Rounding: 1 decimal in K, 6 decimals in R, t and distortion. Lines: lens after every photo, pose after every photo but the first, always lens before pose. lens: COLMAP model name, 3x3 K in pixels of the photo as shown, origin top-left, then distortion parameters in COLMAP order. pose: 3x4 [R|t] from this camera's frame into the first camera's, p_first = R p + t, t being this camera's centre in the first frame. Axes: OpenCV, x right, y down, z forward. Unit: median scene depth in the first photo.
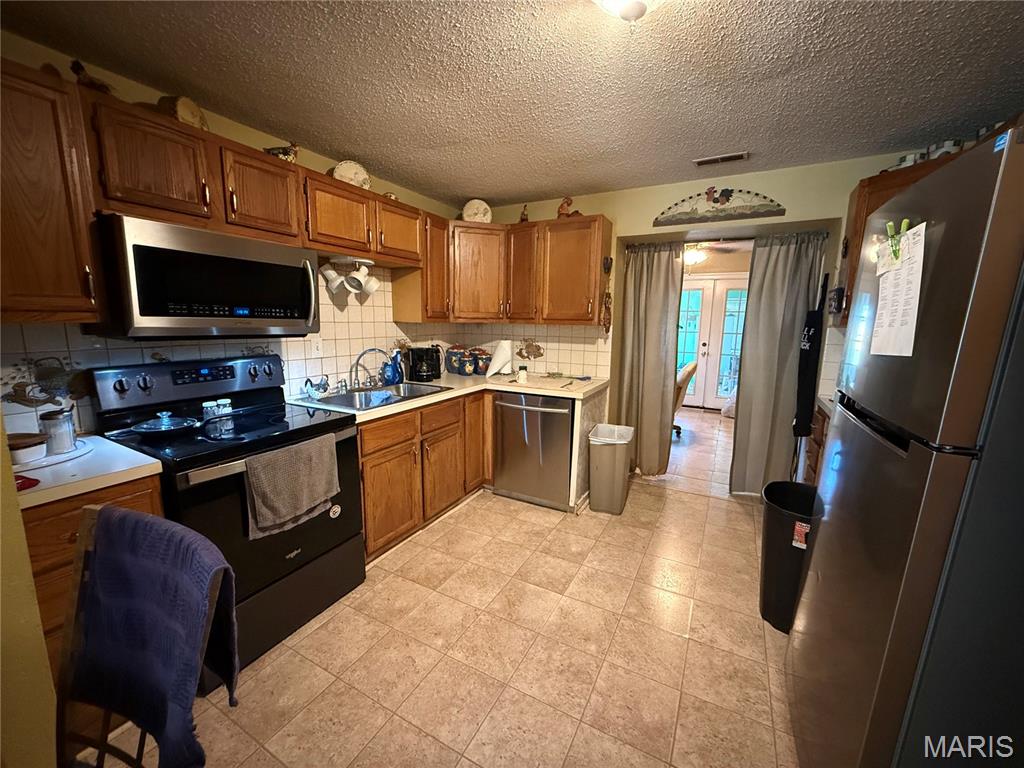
lens RADIAL K [[407.0, 0, 510.4], [0, 407.0, 384.3], [0, 0, 1]] dist [-0.003011, -0.000272]
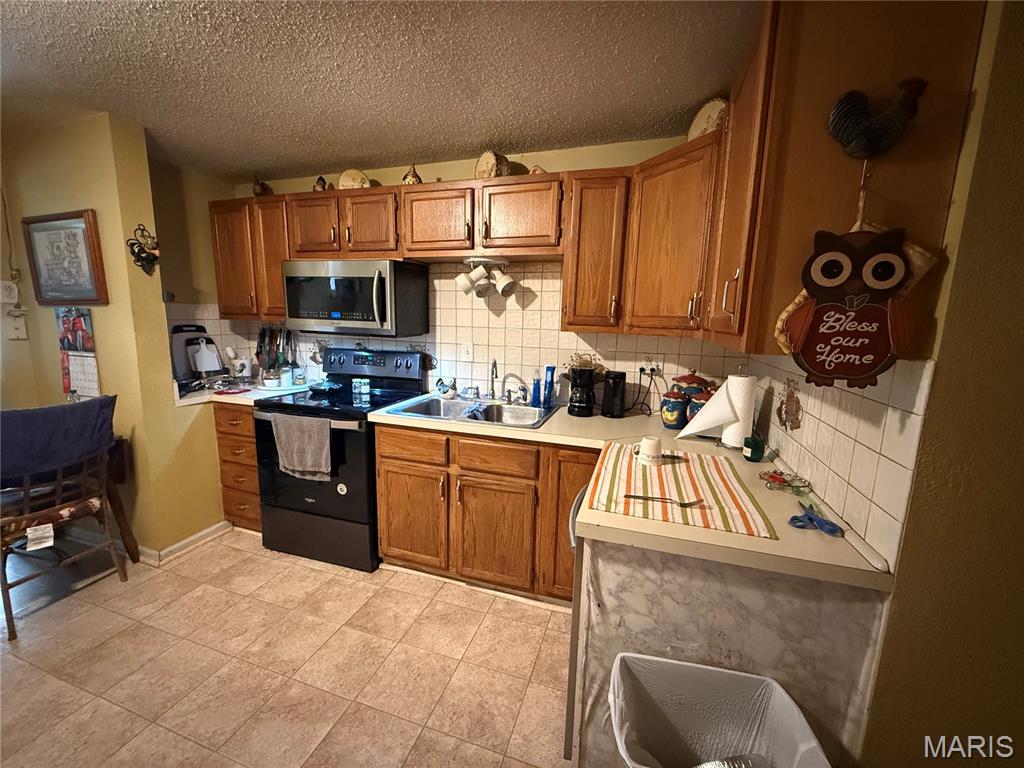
lens RADIAL K [[407.0, 0, 510.6], [0, 407.0, 383.8], [0, 0, 1]] dist [-0.003011, -0.000272]
pose [[0.186527, 0.144282, -0.971798, 0.713546], [-0.182293, 0.977063, 0.110075, -0.184612], [0.965390, 0.156620, 0.208550, 1.157255]]
